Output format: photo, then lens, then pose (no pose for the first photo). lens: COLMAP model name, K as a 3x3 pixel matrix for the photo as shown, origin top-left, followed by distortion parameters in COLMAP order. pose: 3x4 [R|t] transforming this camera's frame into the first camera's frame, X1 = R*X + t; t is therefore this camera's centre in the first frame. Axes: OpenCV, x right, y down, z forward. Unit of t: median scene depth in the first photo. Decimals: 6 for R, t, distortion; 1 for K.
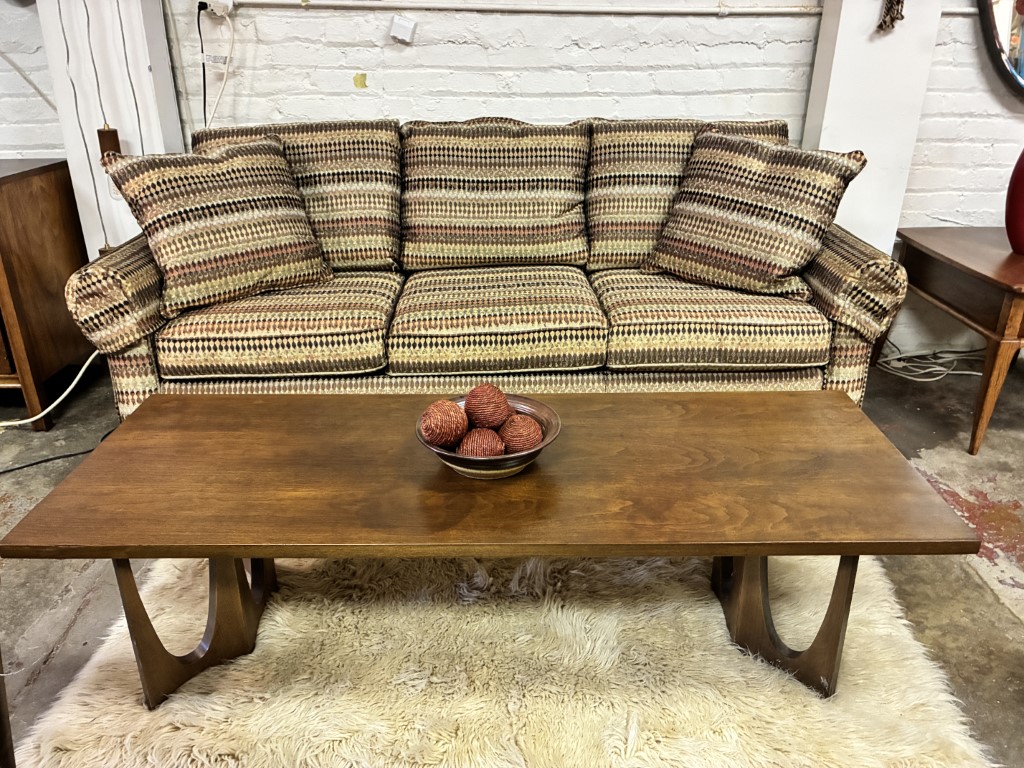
lens RADIAL K [[794.0, 0, 512.0], [0, 794.0, 384.0], [0, 0, 1]] dist [0.024178, -0.001582]
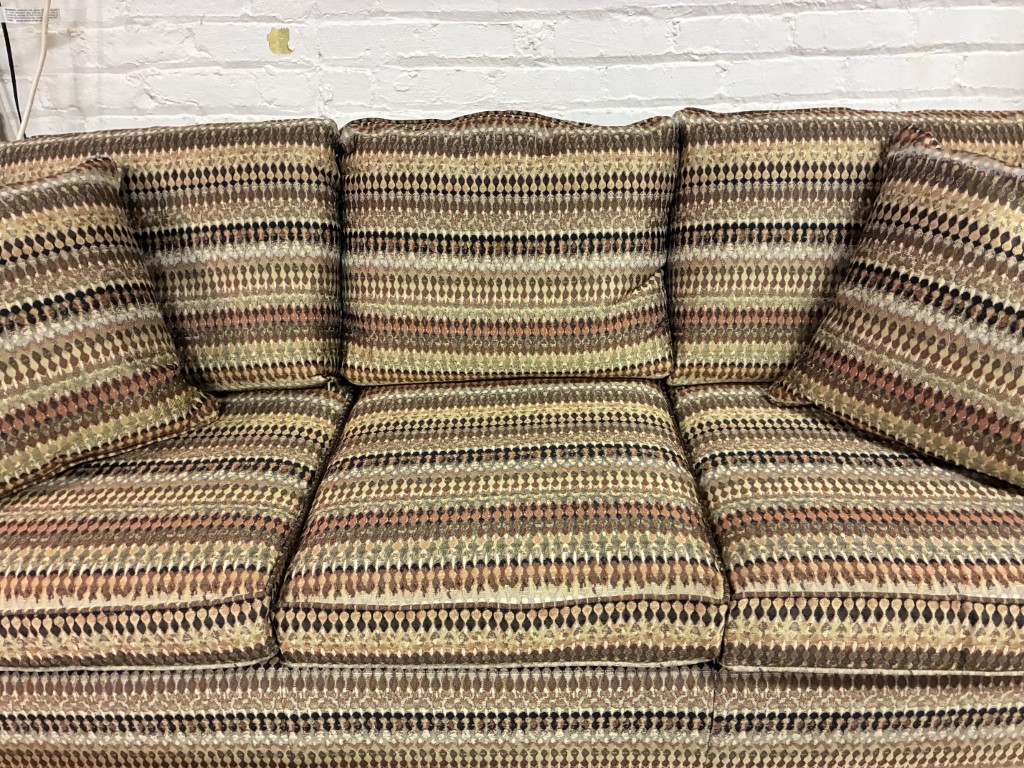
lens RADIAL K [[791.5, 0, 512.0], [0, 791.5, 384.0], [0, 0, 1]] dist [0.046567, -0.052154]
pose [[0.998425, 0.004938, -0.055891, 0.015097], [0.000721, 0.994909, 0.100773, -0.210253], [0.056104, -0.100654, 0.993338, 0.446551]]
